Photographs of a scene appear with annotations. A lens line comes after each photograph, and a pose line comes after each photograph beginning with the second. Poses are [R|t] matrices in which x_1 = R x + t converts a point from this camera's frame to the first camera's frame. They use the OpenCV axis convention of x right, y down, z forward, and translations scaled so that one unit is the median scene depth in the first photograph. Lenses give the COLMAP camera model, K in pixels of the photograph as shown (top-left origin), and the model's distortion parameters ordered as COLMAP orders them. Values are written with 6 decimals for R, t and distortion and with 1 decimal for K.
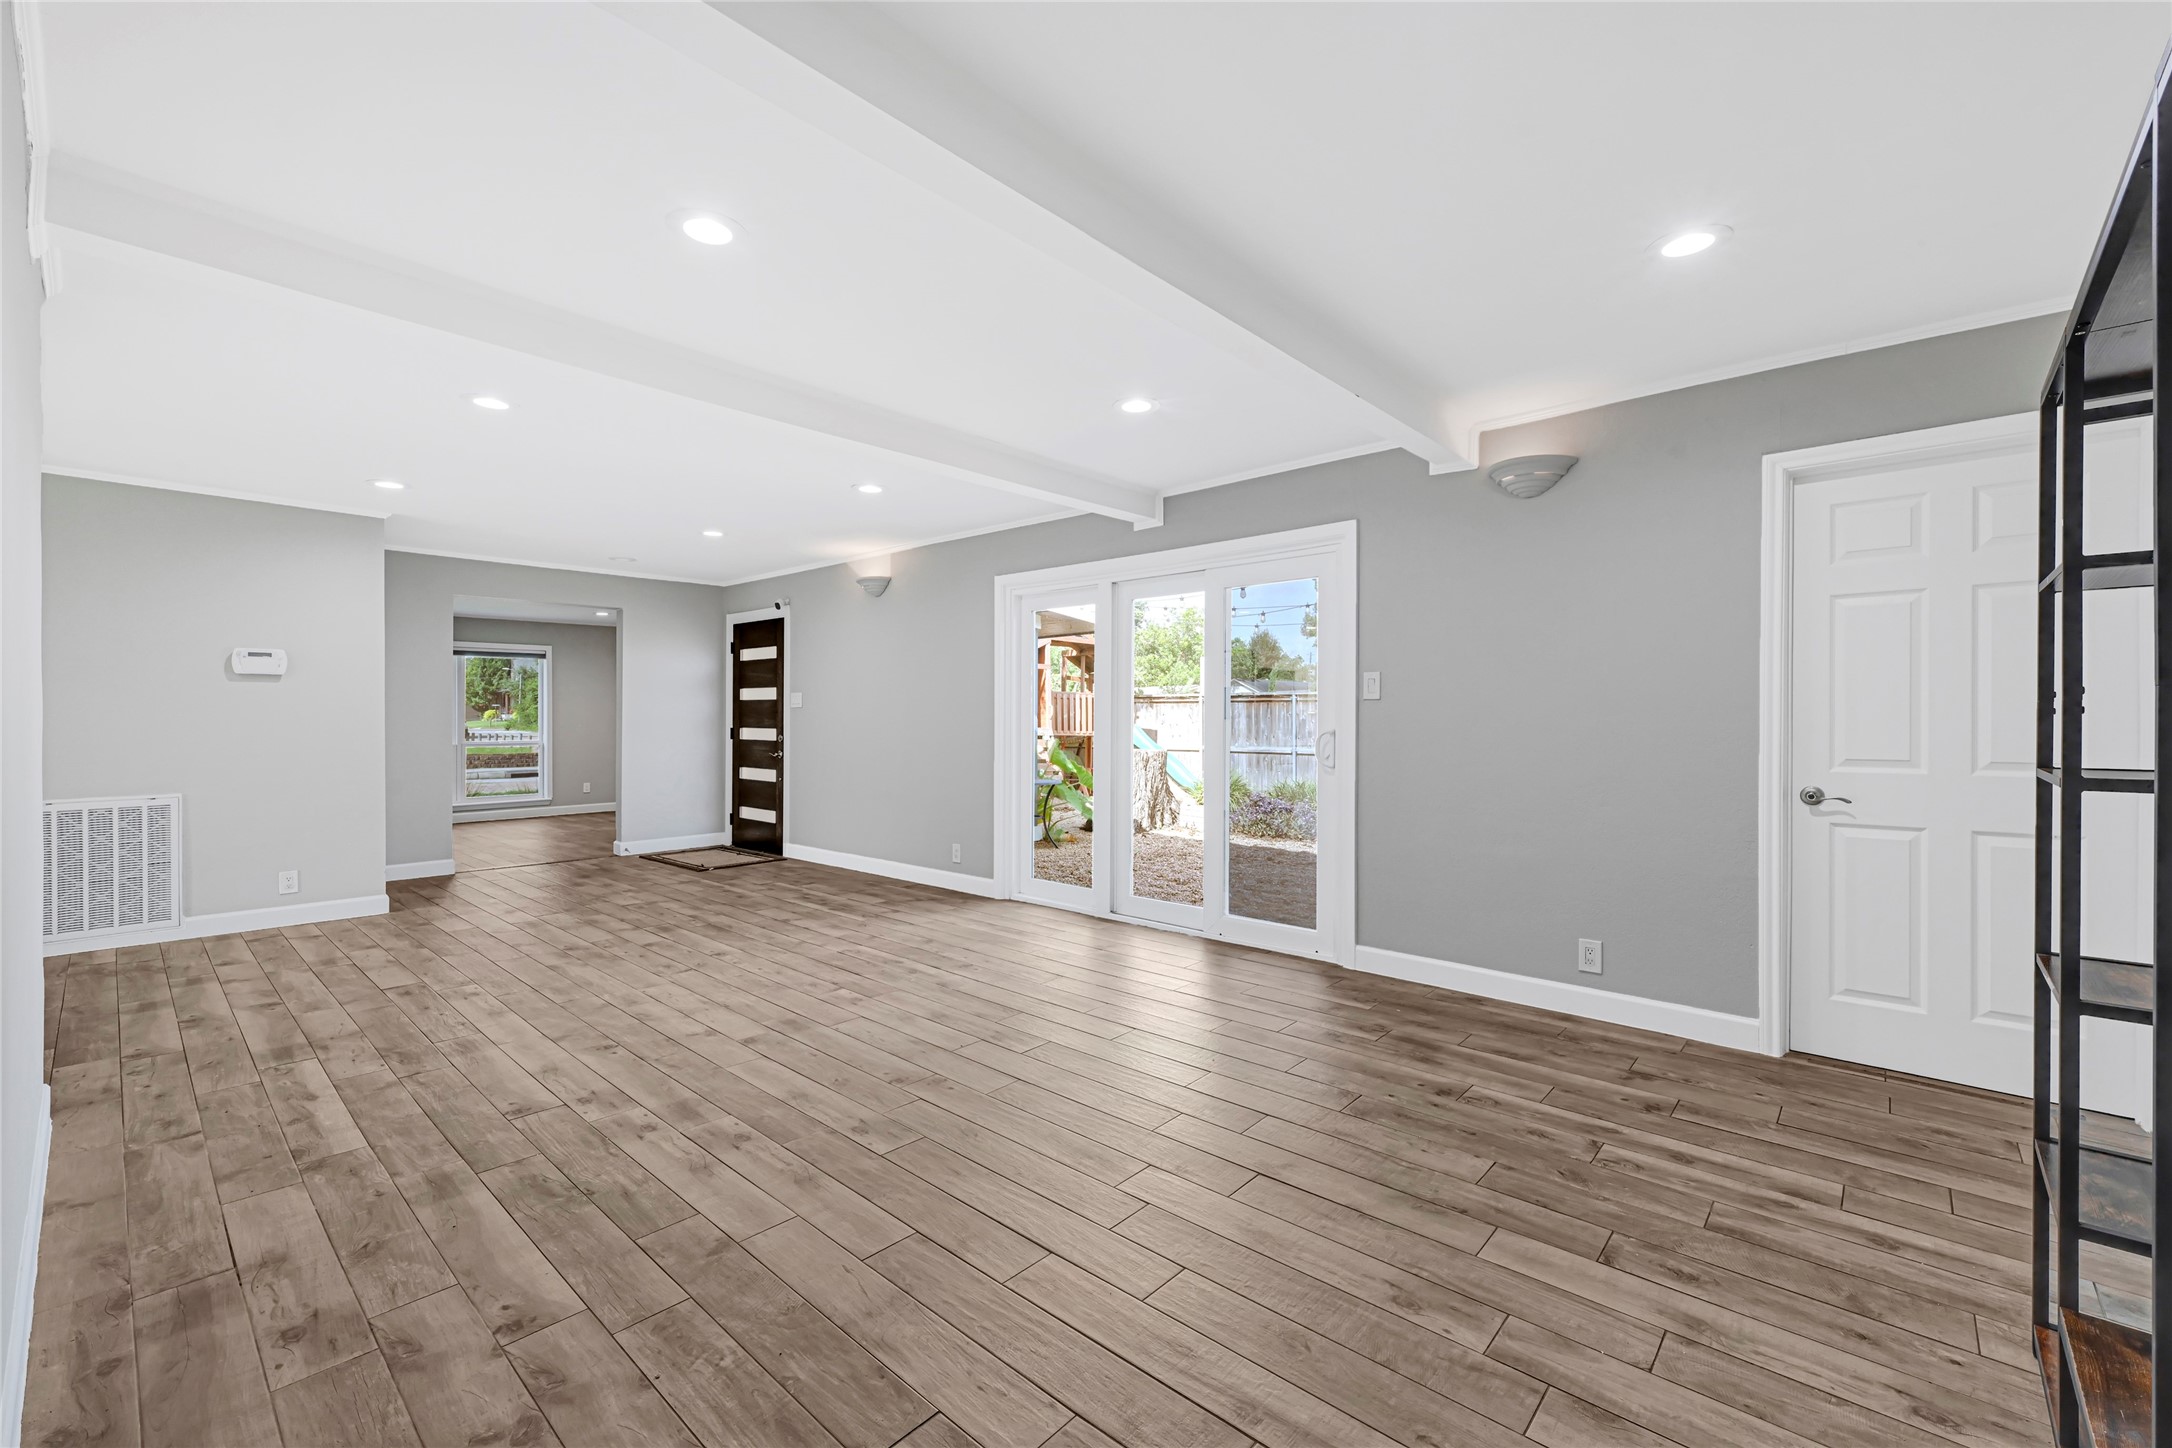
lens RADIAL K [[895.0, 0, 1086.9], [0, 895.0, 723.0], [0, 0, 1]] dist [0.001413, 0.000729]
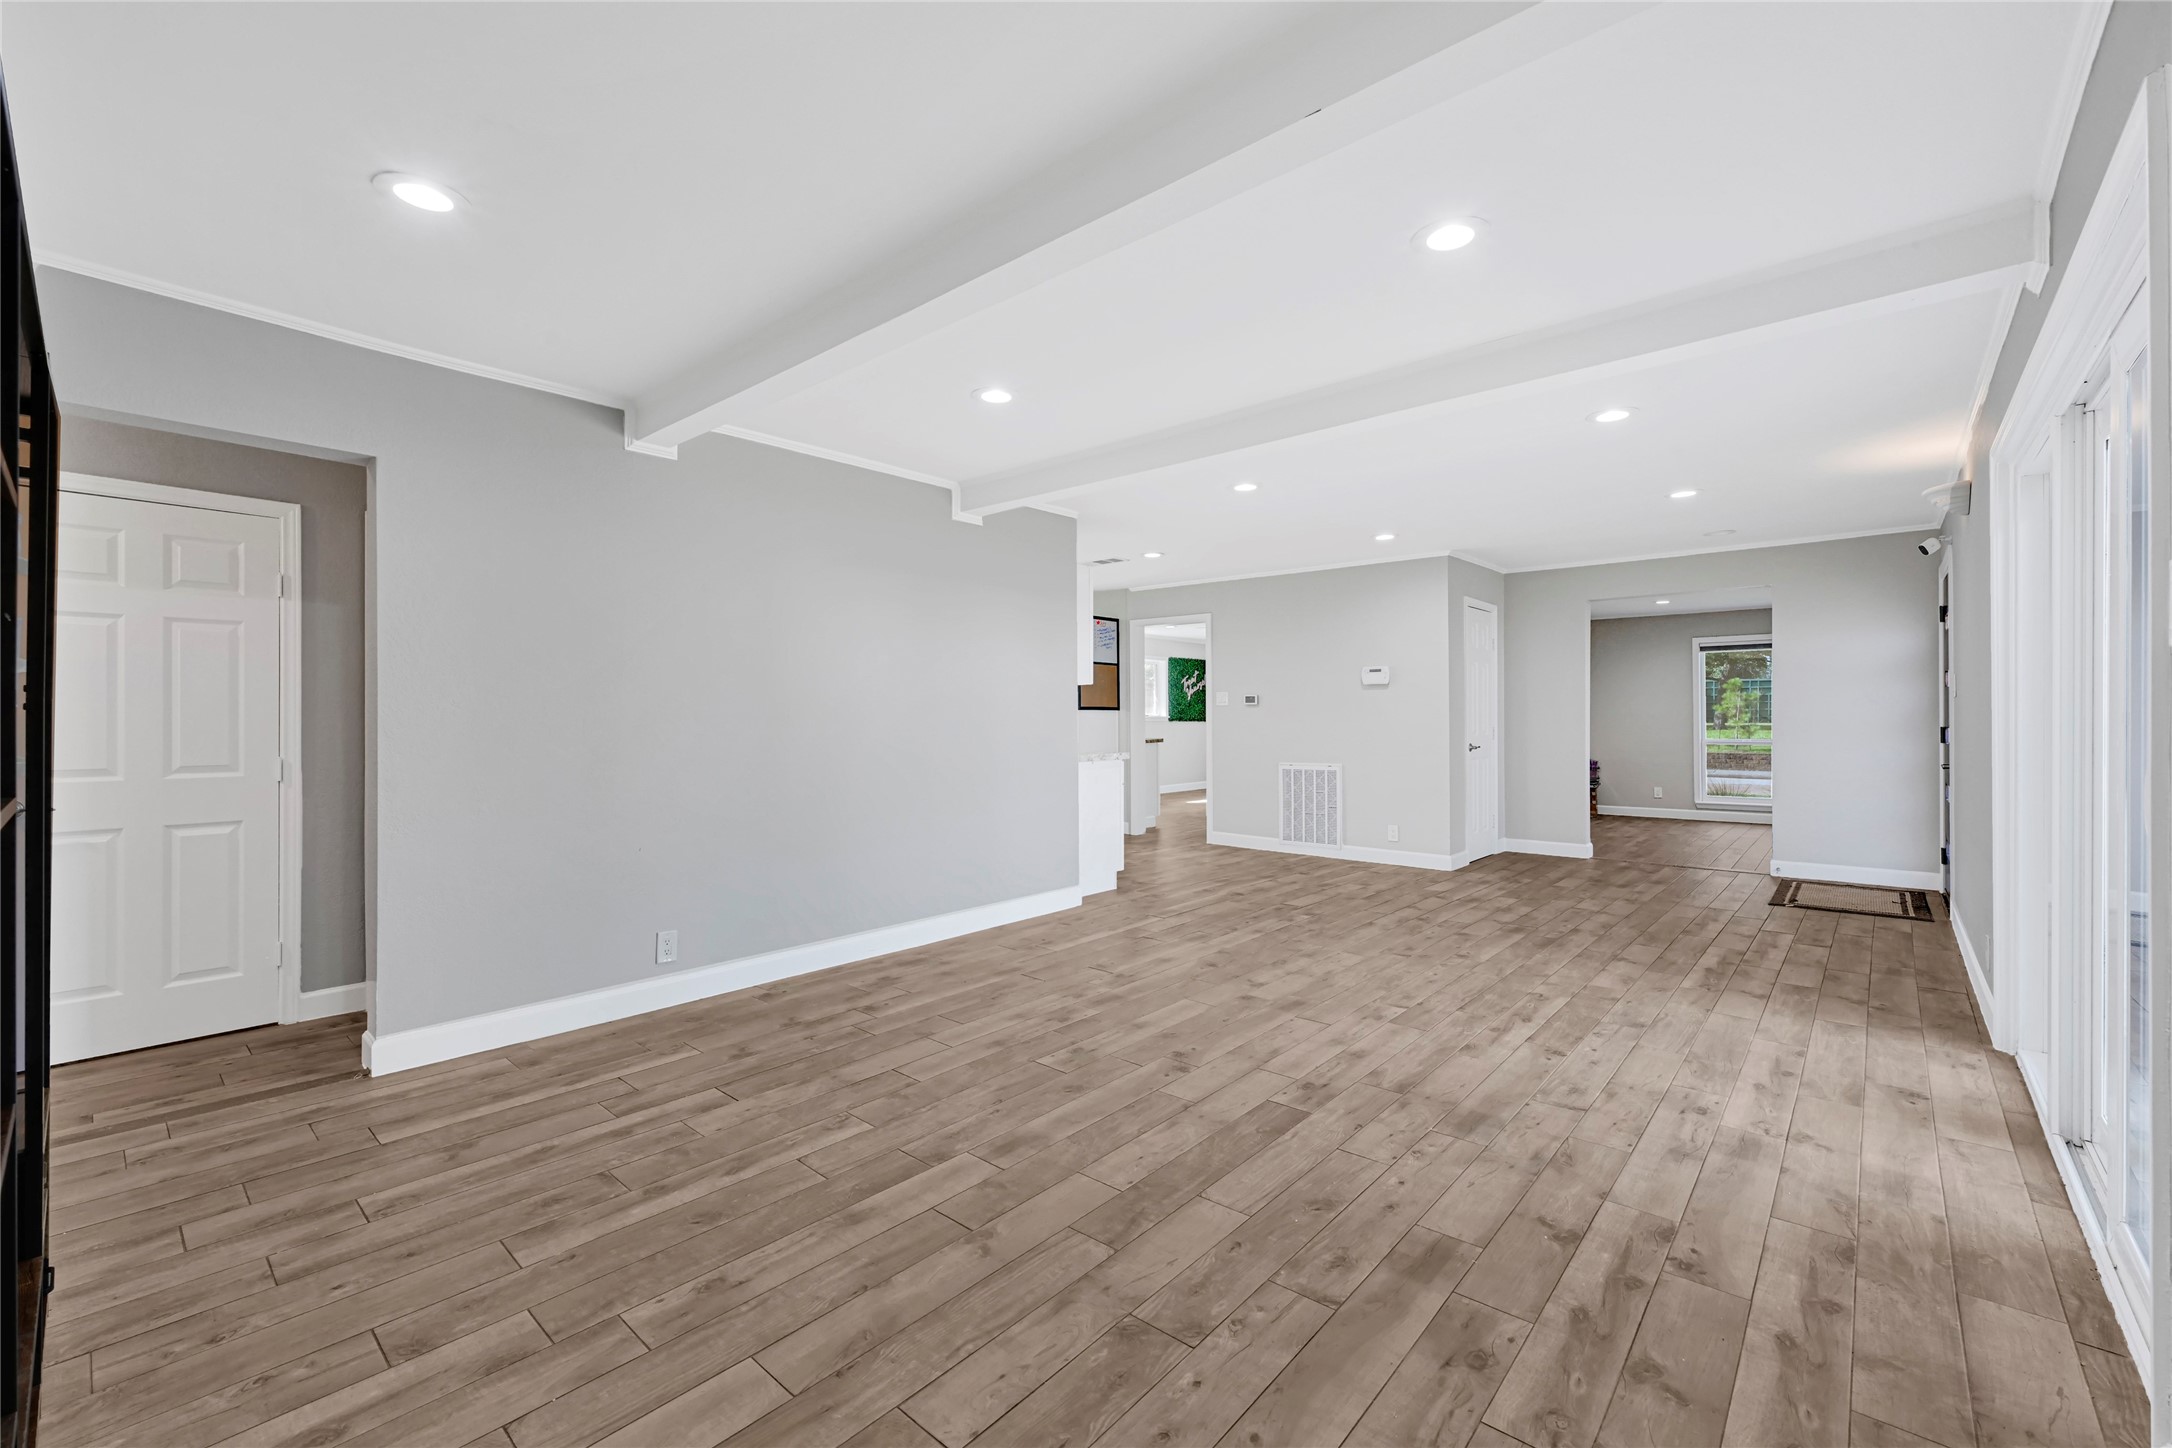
lens RADIAL K [[895.0, 0, 1081.0], [0, 895.0, 718.4], [0, 0, 1]] dist [0.001413, 0.000729]
pose [[0.007633, 0.002419, -0.999968, 0.933589], [-0.002133, 0.999995, 0.002403, -0.004412], [0.999969, 0.002114, 0.007639, 0.953019]]
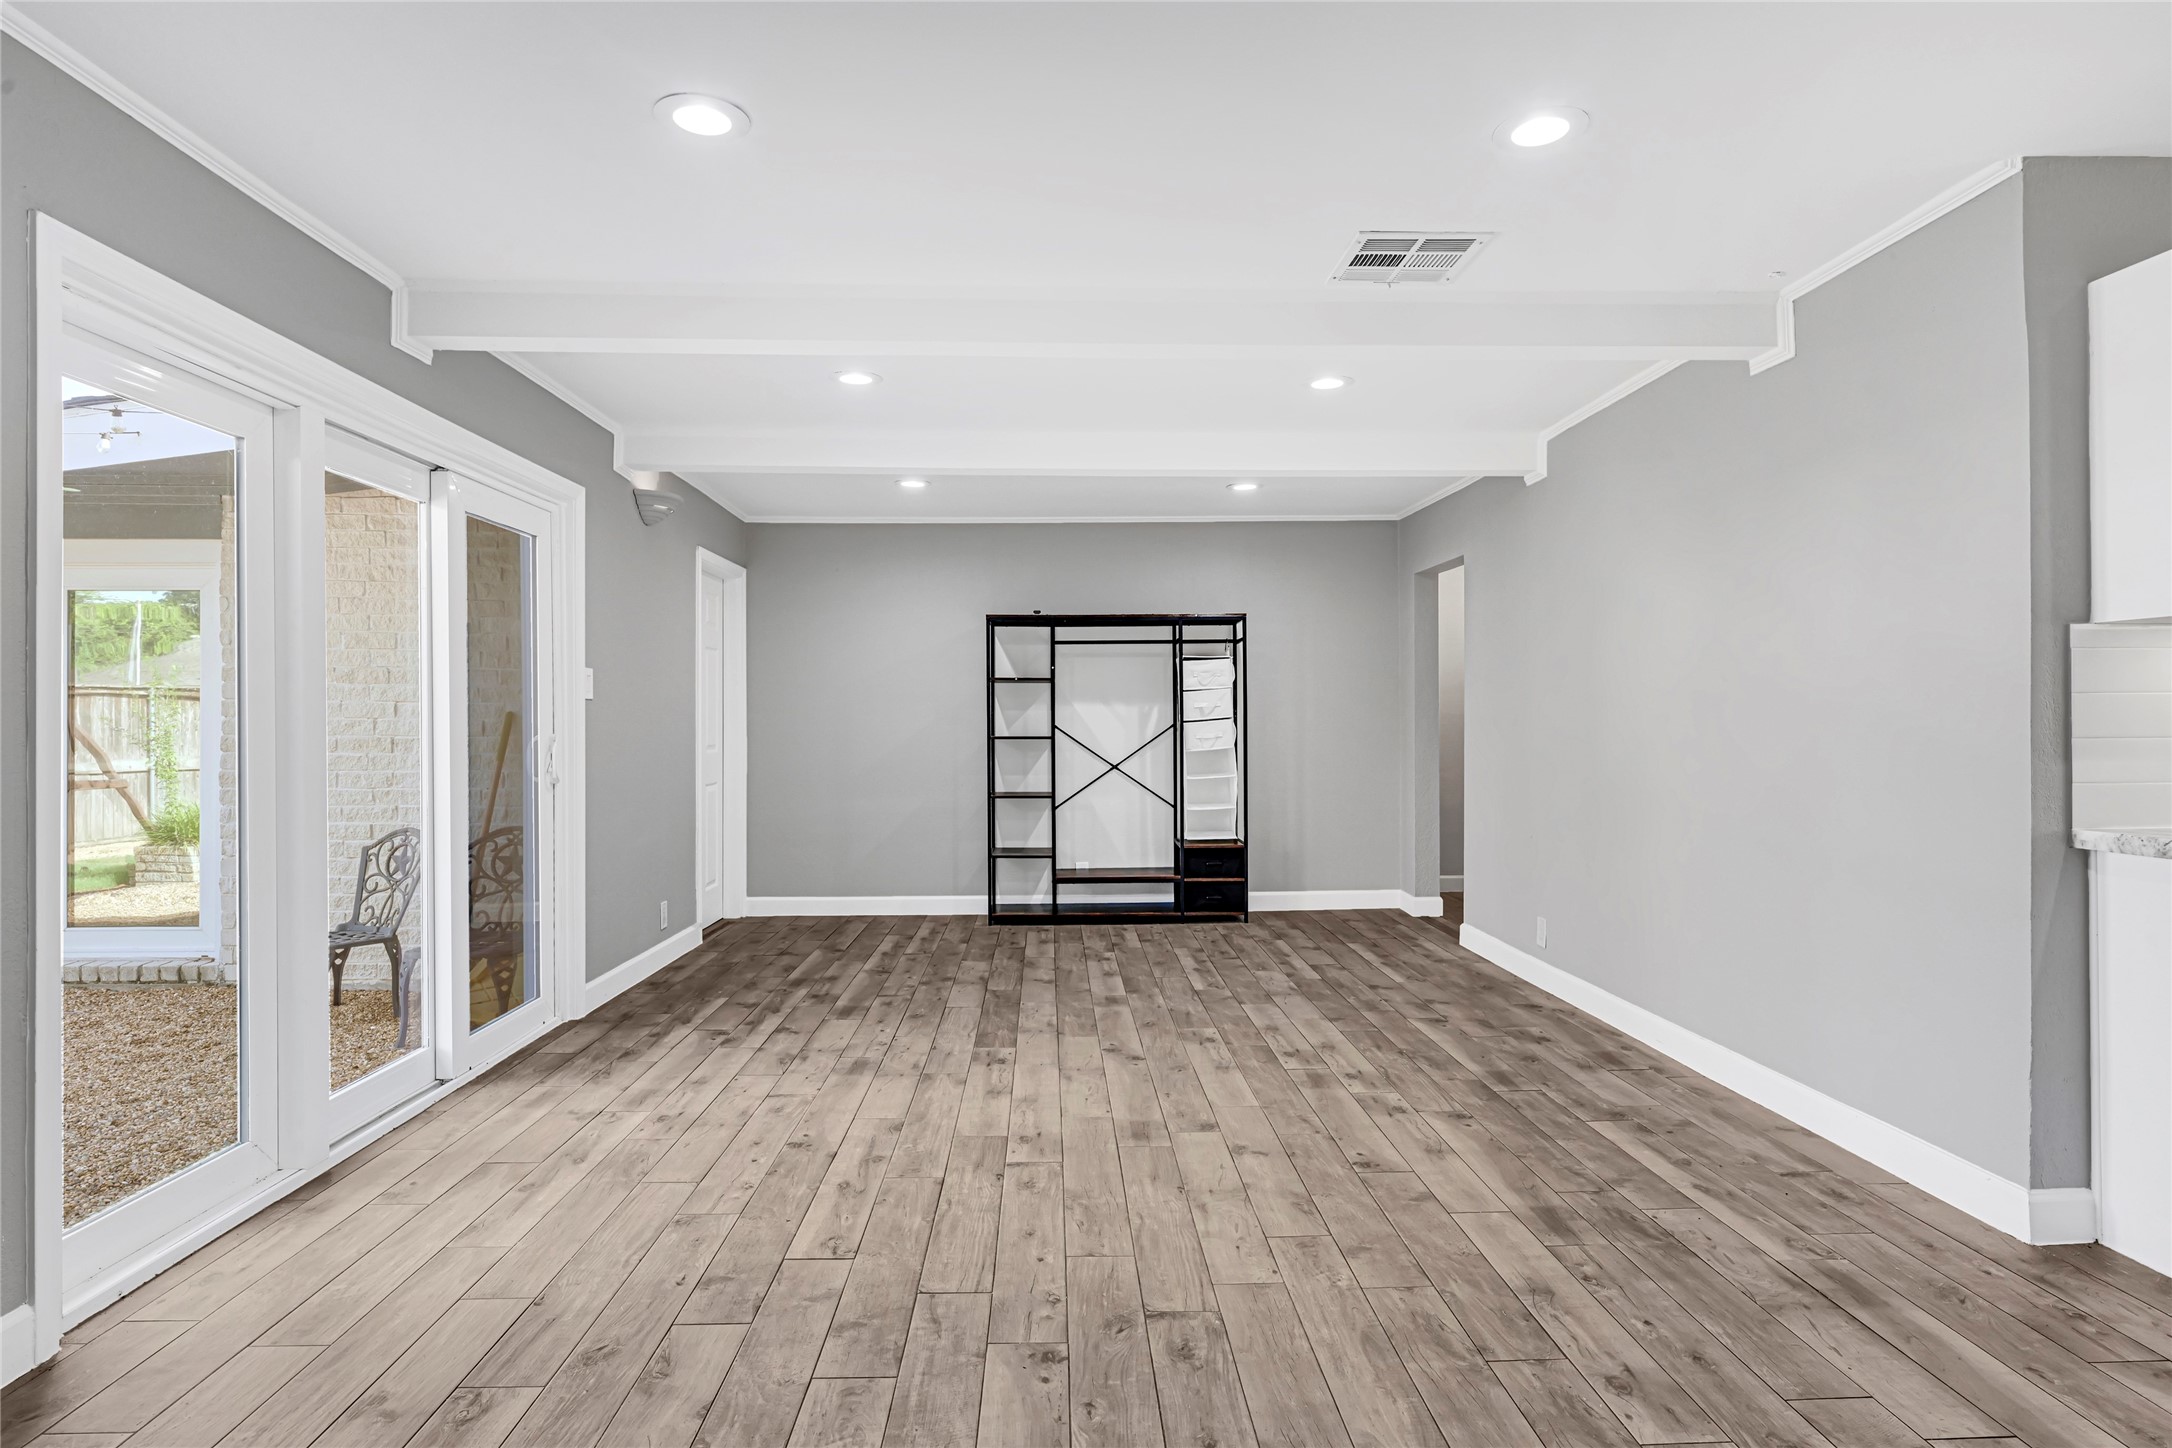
lens RADIAL K [[1164.7, 0, 1083.2], [0, 1164.7, 712.6], [0, 0, 1]] dist [0.004061, -0.001610]
pose [[-0.694132, 0.007571, 0.719808, -1.275139], [0.005811, 0.999971, -0.004914, -0.006140], [-0.719824, 0.000772, -0.694156, 2.191125]]
